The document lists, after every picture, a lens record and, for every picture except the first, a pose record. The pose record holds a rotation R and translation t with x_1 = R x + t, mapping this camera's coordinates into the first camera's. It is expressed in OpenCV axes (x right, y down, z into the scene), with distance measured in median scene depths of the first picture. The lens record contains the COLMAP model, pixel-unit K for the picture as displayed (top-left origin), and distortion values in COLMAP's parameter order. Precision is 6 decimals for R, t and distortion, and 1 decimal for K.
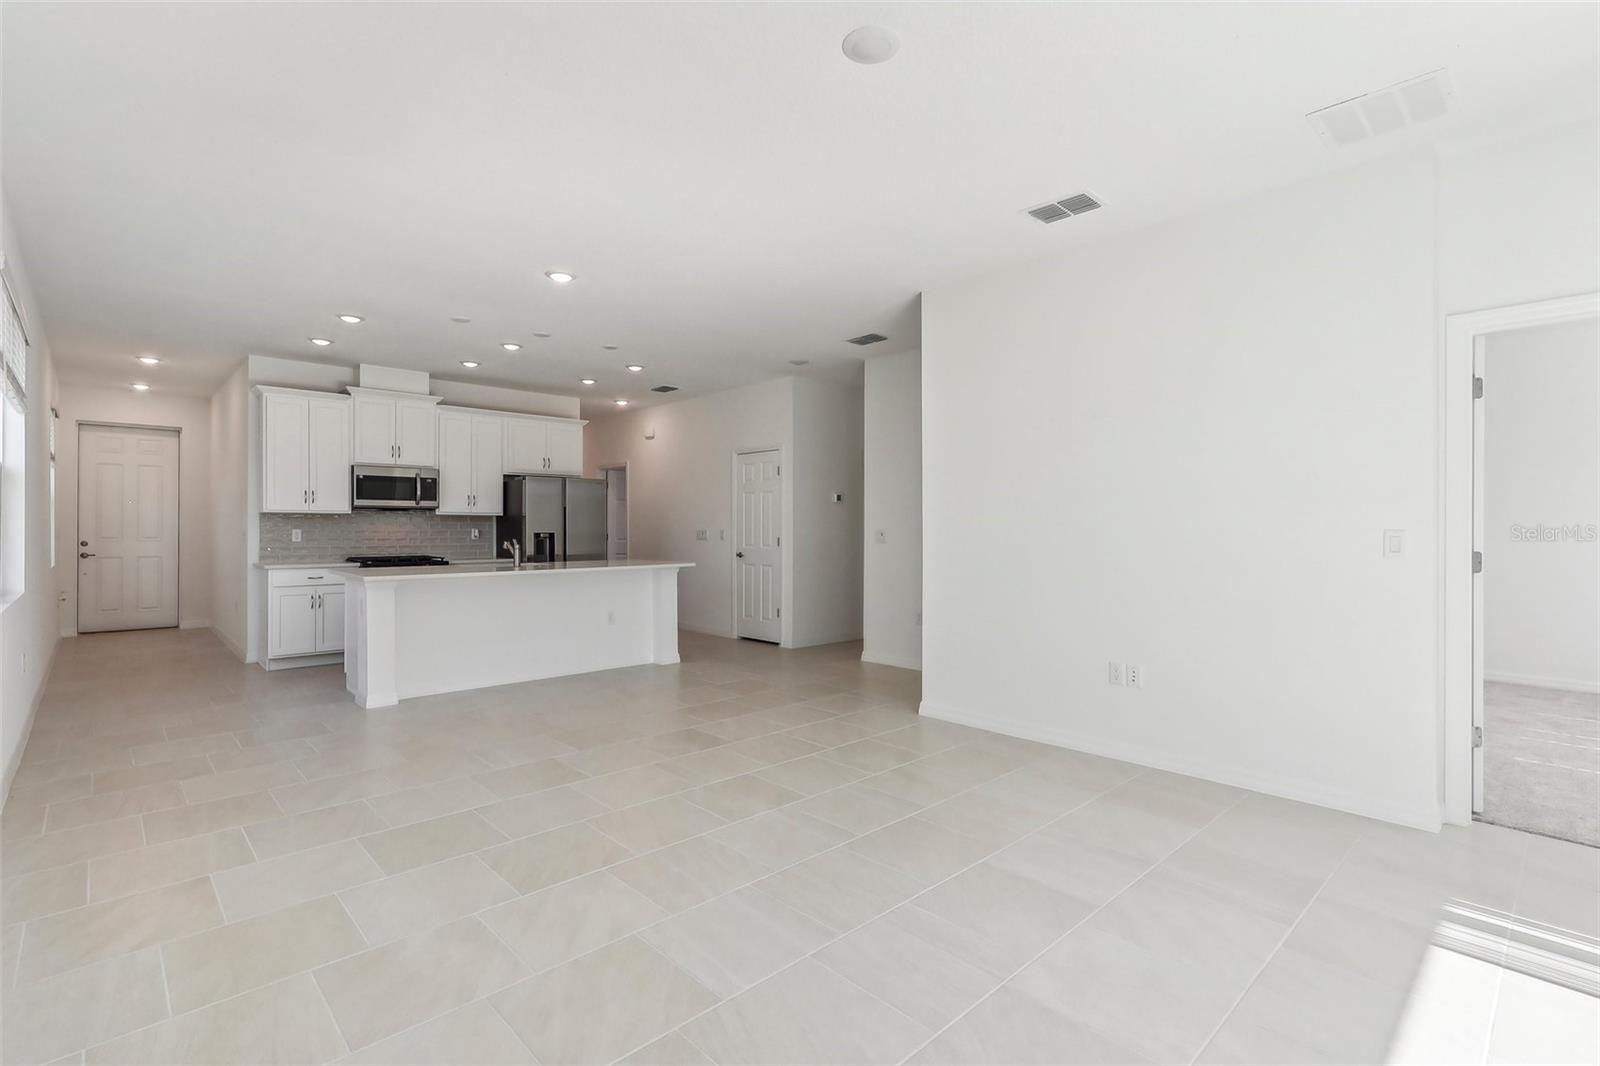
lens RADIAL K [[740.5, 0, 799.2], [0, 740.5, 531.2], [0, 0, 1]] dist [-0.000979, -0.000265]
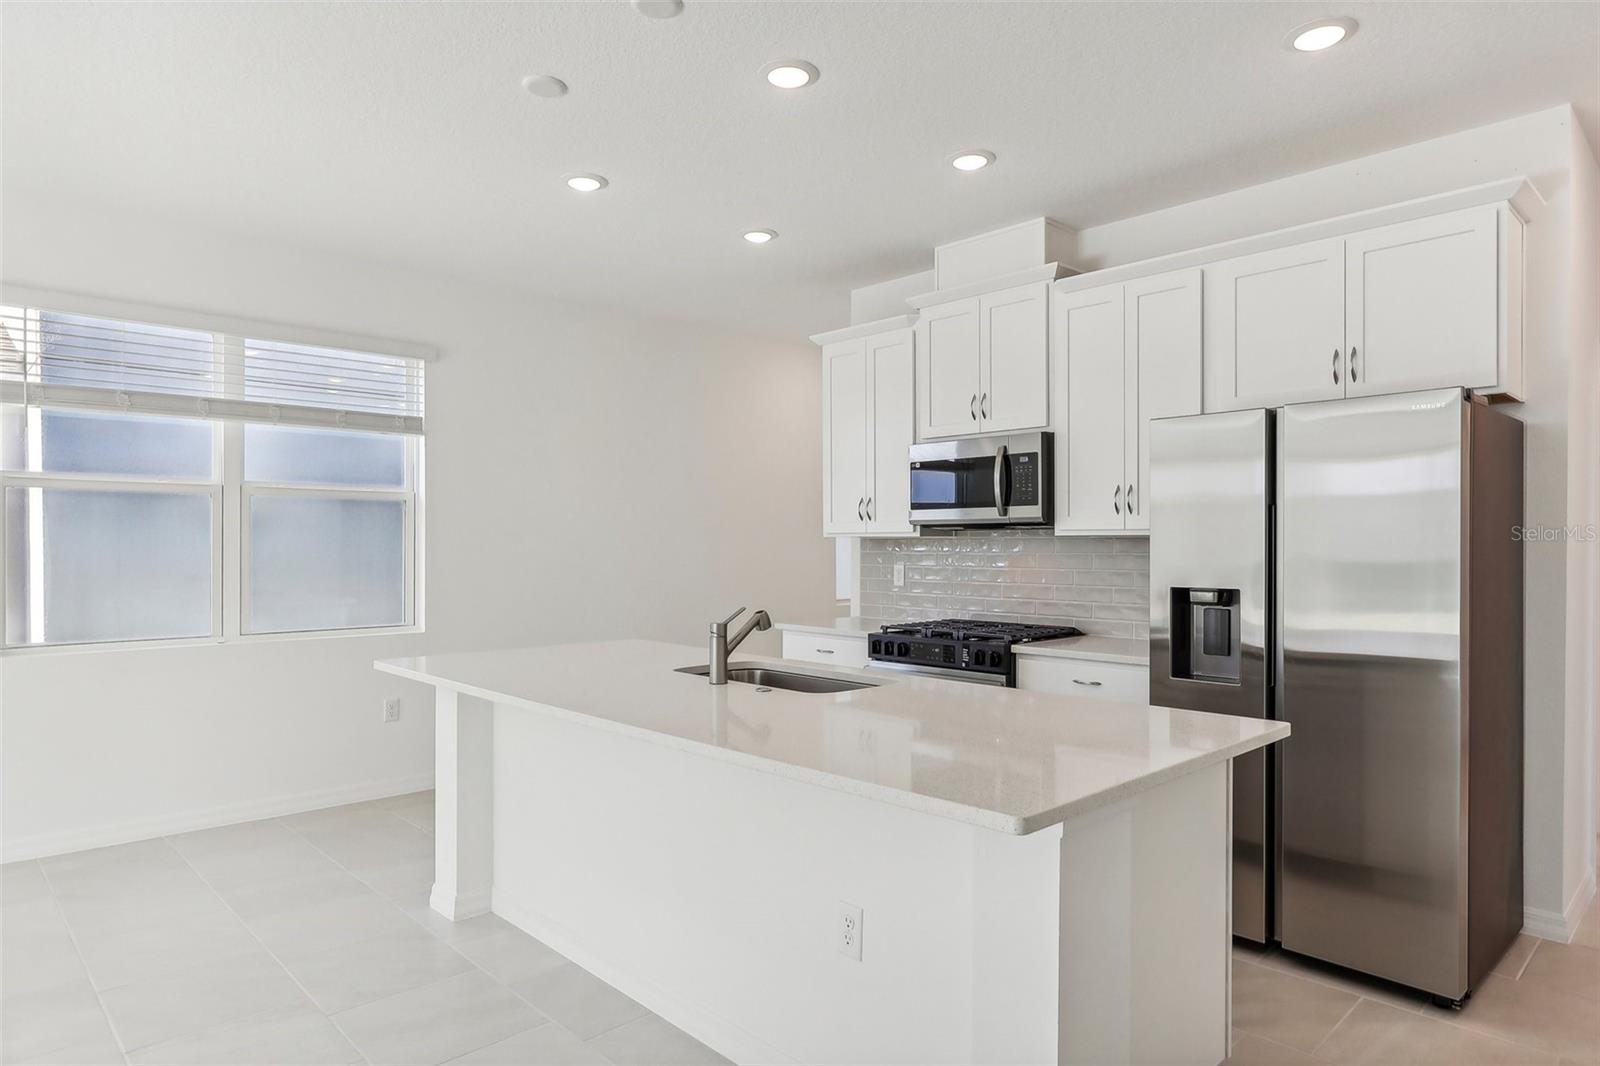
lens RADIAL K [[933.1, 0, 793.9], [0, 933.1, 544.3], [0, 0, 1]] dist [-0.016994, 0.000385]
pose [[-0.009399, -0.001619, -0.999955, 0.053153], [-0.007173, 0.999973, -0.001552, -0.015511], [0.999930, 0.007158, -0.009411, 0.825046]]
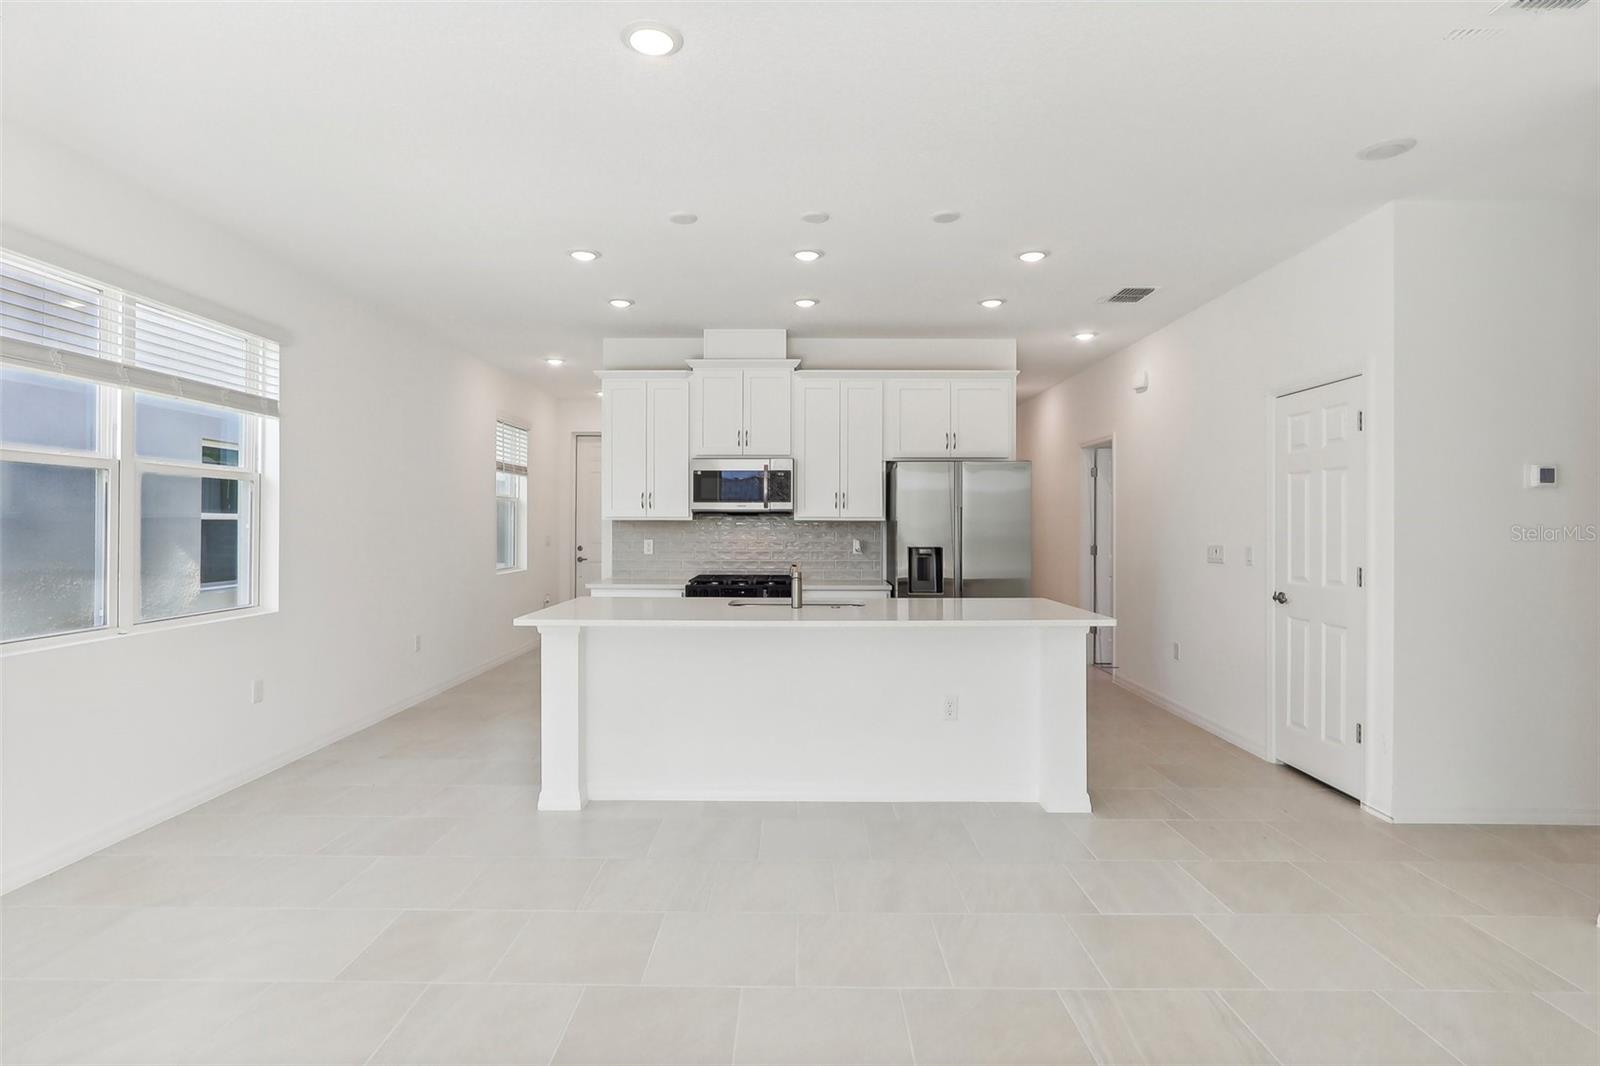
lens RADIAL K [[811.6, 0, 796.6], [0, 811.6, 524.2], [0, 0, 1]] dist [-0.004444, -0.001087]
pose [[0.721105, -0.000391, -0.692825, 0.067459], [-0.004741, 0.999974, -0.005499, -0.013914], [0.692809, 0.007250, 0.721084, 0.408030]]
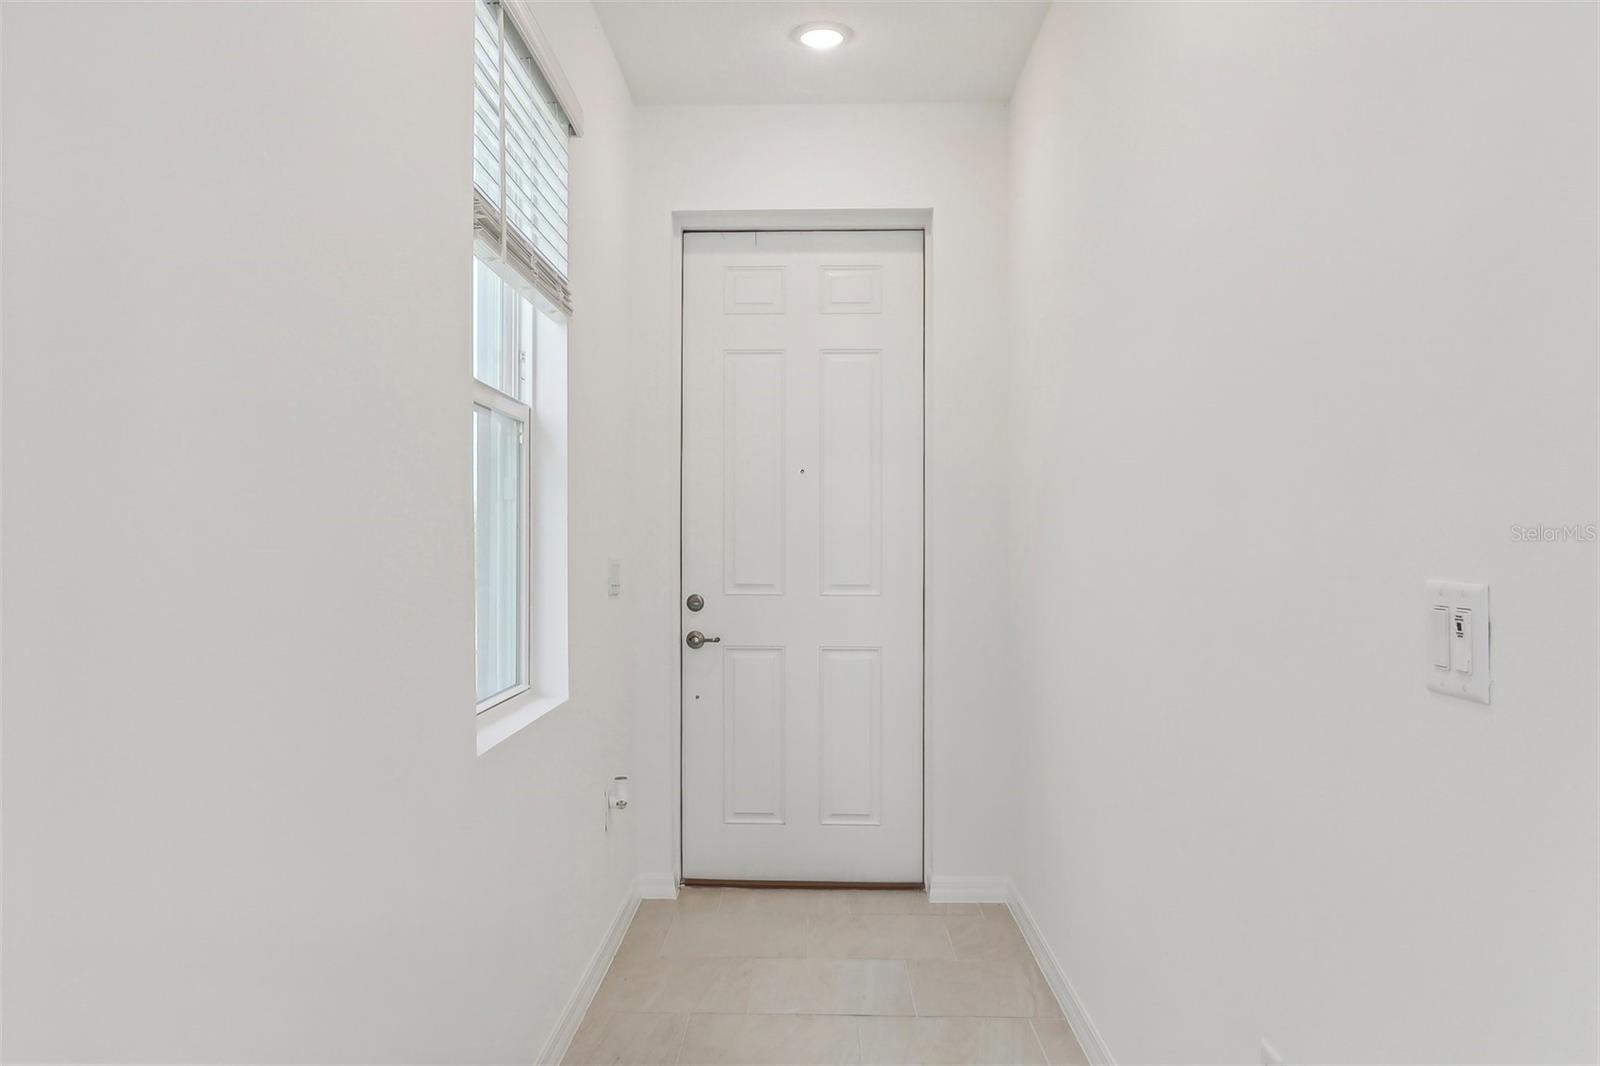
lens RADIAL K [[1275.1, 0, 799.0], [0, 1275.1, 537.8], [0, 0, 1]] dist [-0.007206, -0.004865]
pose [[0.707072, -0.014135, -0.707000, -0.592374], [-0.000039, 0.999799, -0.020028, -0.000455], [0.707141, 0.014189, 0.706930, 0.696908]]
